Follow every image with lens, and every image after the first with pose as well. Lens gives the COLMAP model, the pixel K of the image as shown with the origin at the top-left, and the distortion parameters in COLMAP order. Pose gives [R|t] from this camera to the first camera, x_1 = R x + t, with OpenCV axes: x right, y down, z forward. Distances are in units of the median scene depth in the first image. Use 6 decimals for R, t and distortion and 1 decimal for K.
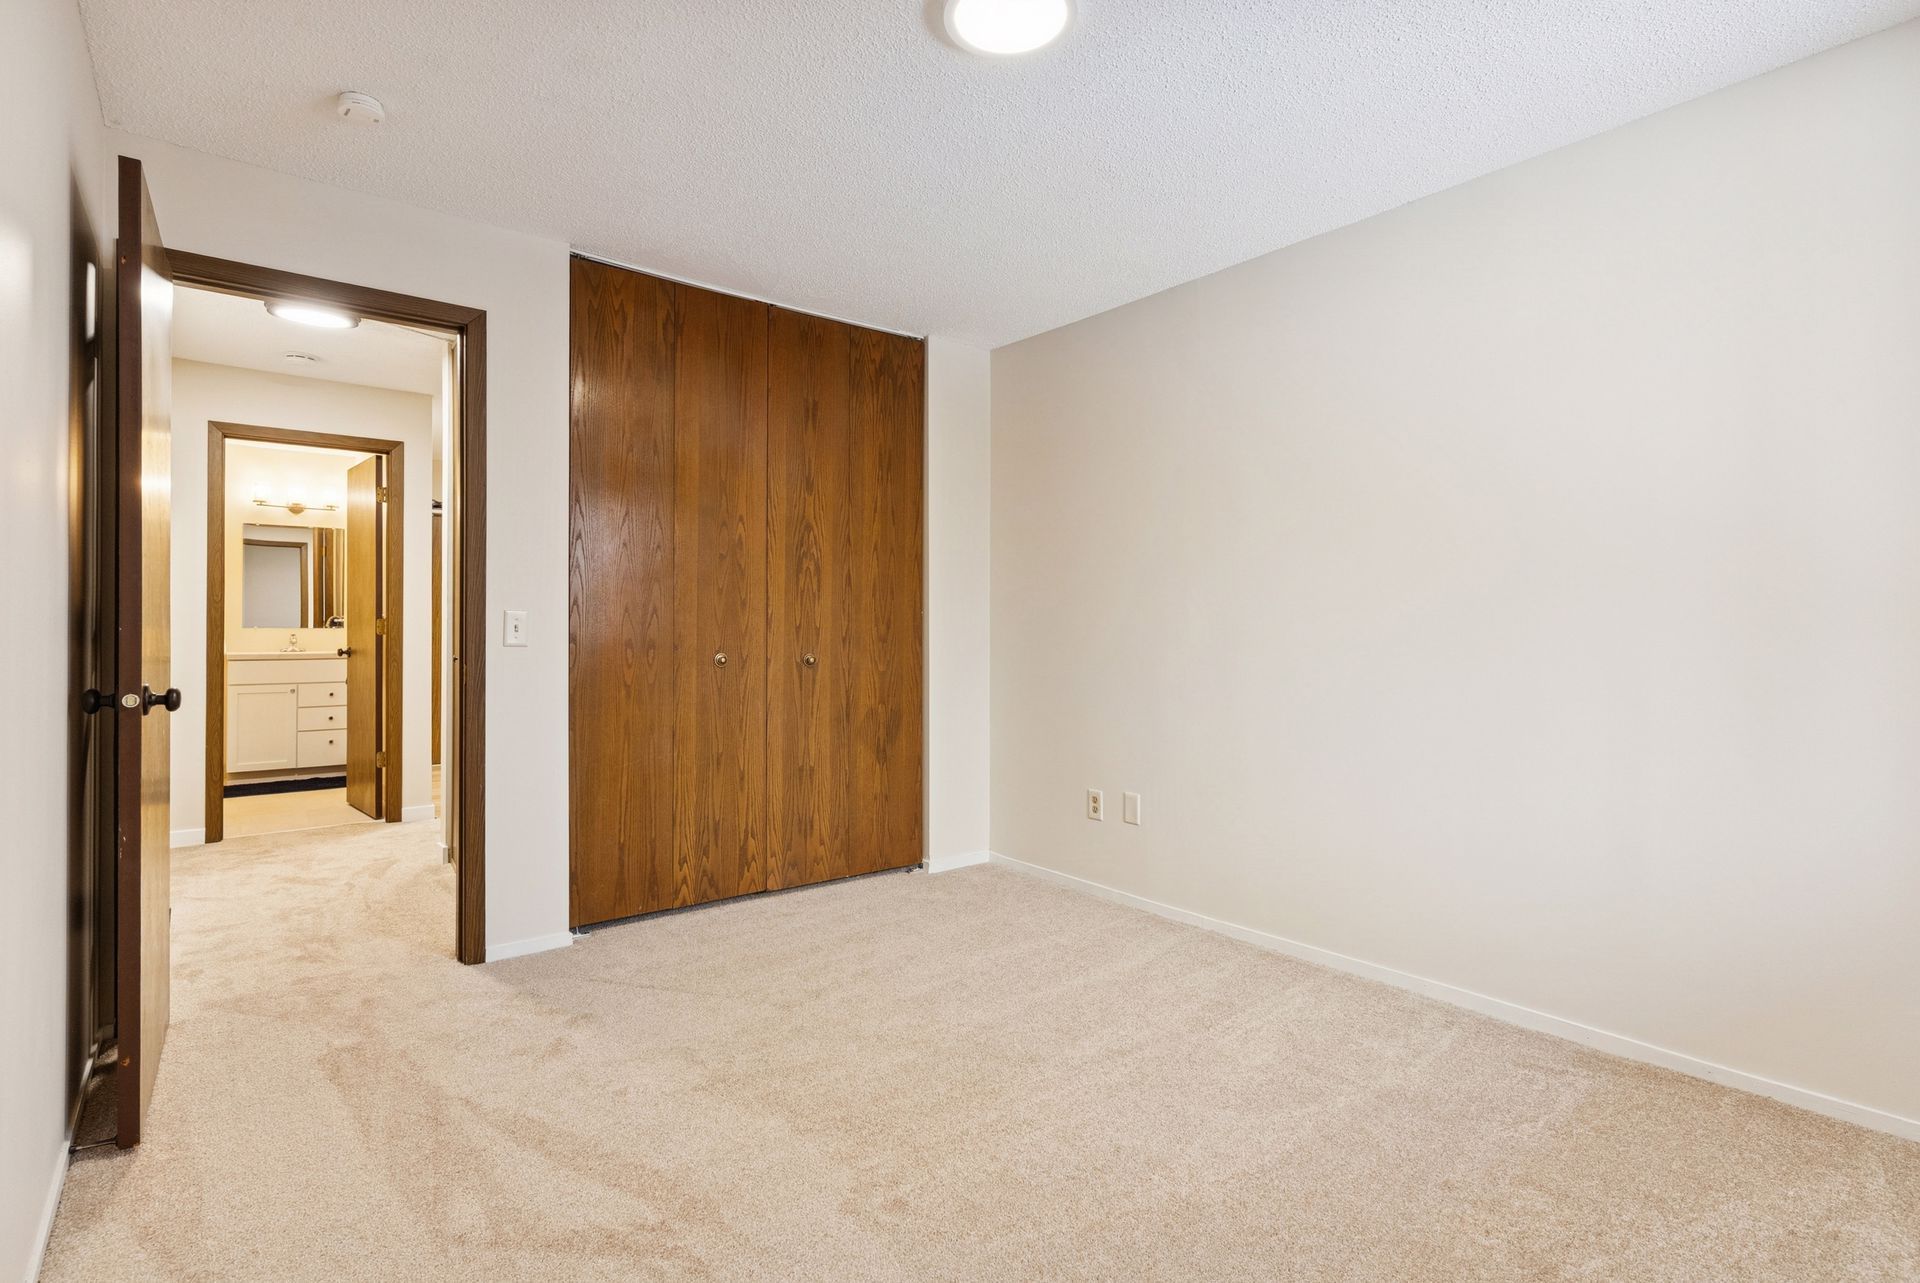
lens RADIAL K [[955.1, 0, 957.3], [0, 955.1, 628.4], [0, 0, 1]] dist [0.006451, -0.000693]
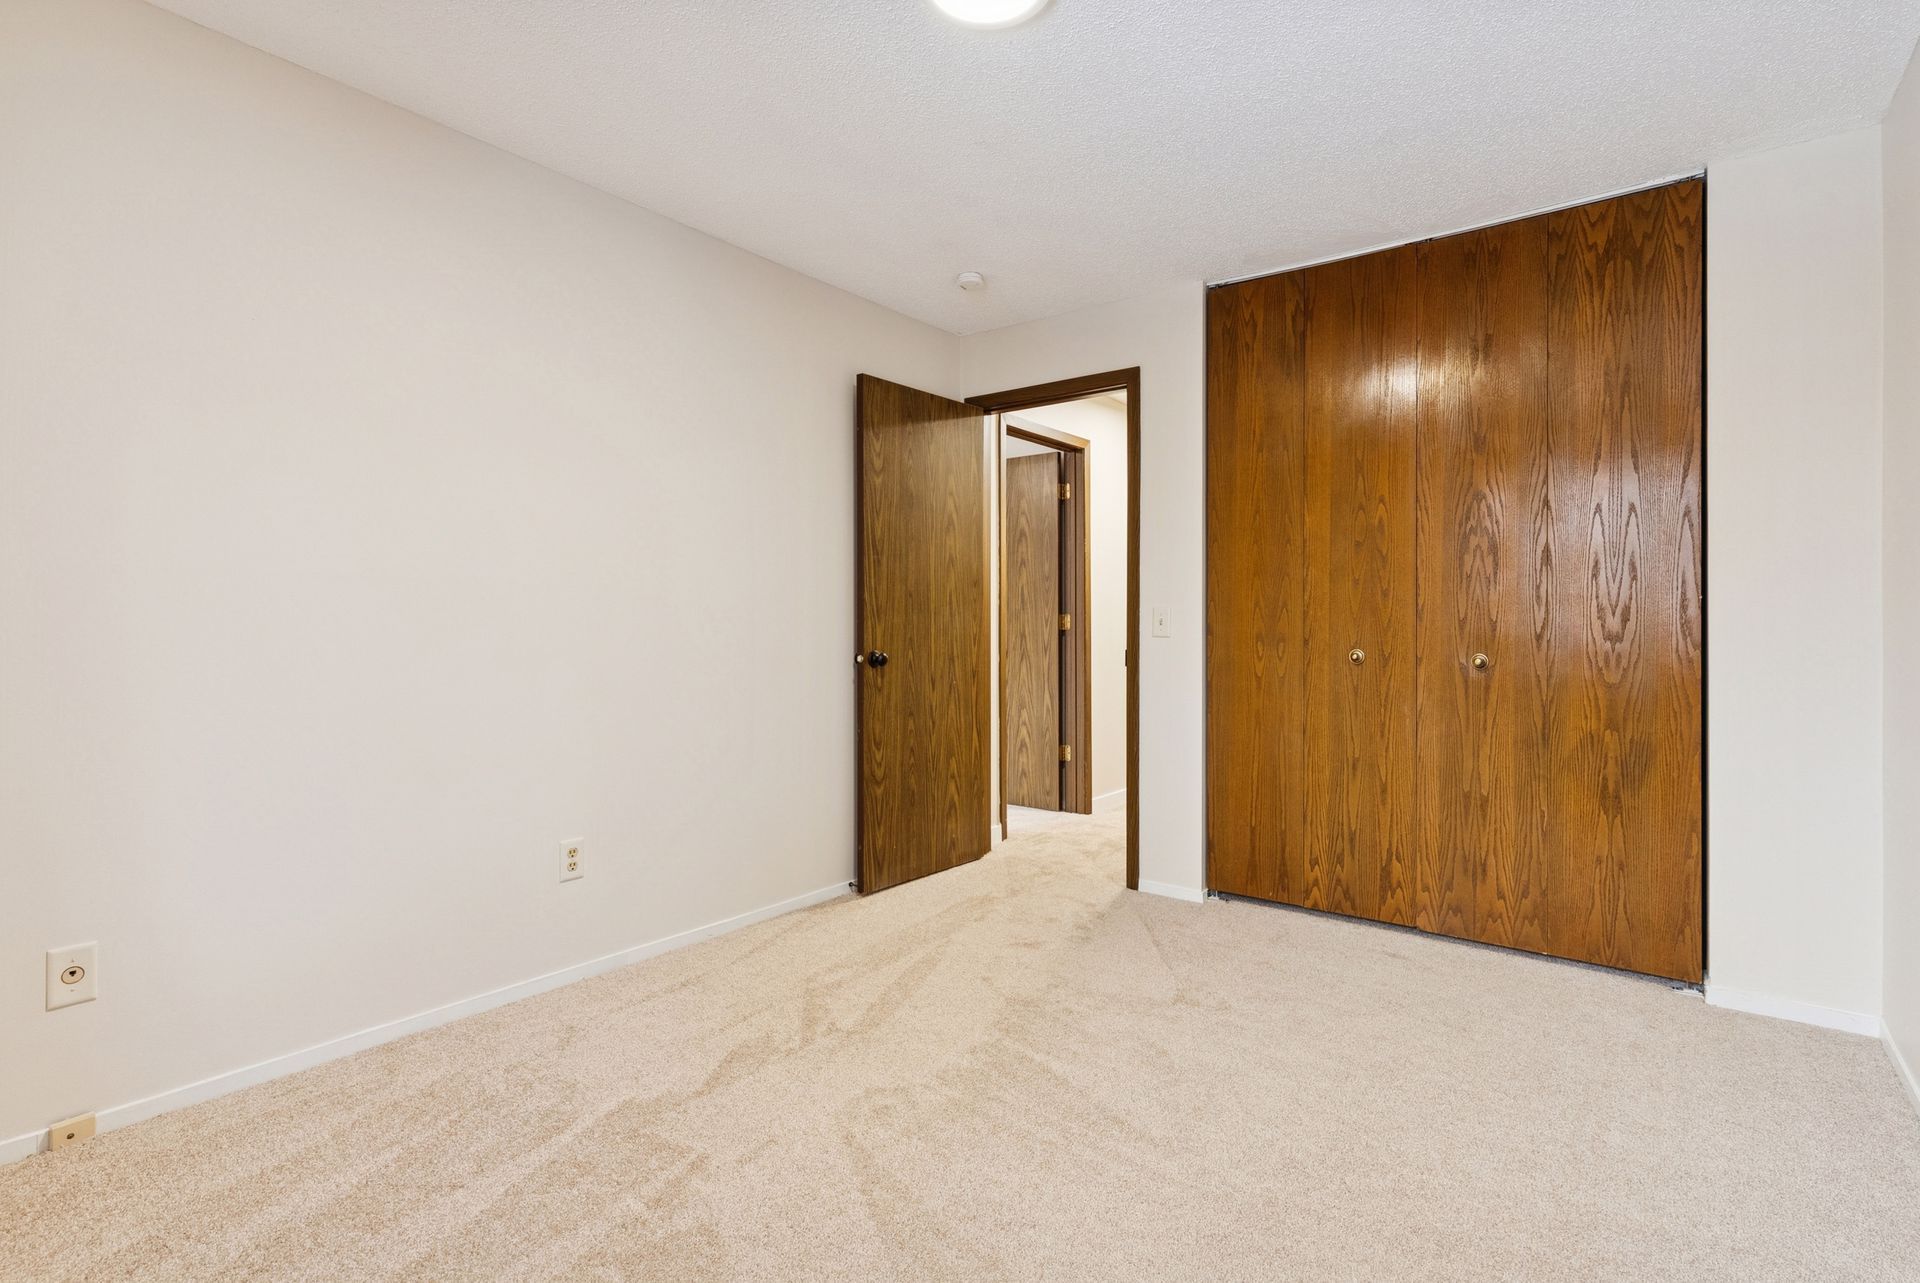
lens RADIAL K [[955.1, 0, 964.1], [0, 955.1, 629.0], [0, 0, 1]] dist [0.006451, -0.000693]
pose [[0.217961, 0.004524, -0.975947, 0.554110], [-0.001820, 0.999989, 0.004229, 0.003295], [0.975956, 0.000855, 0.217967, 0.421102]]
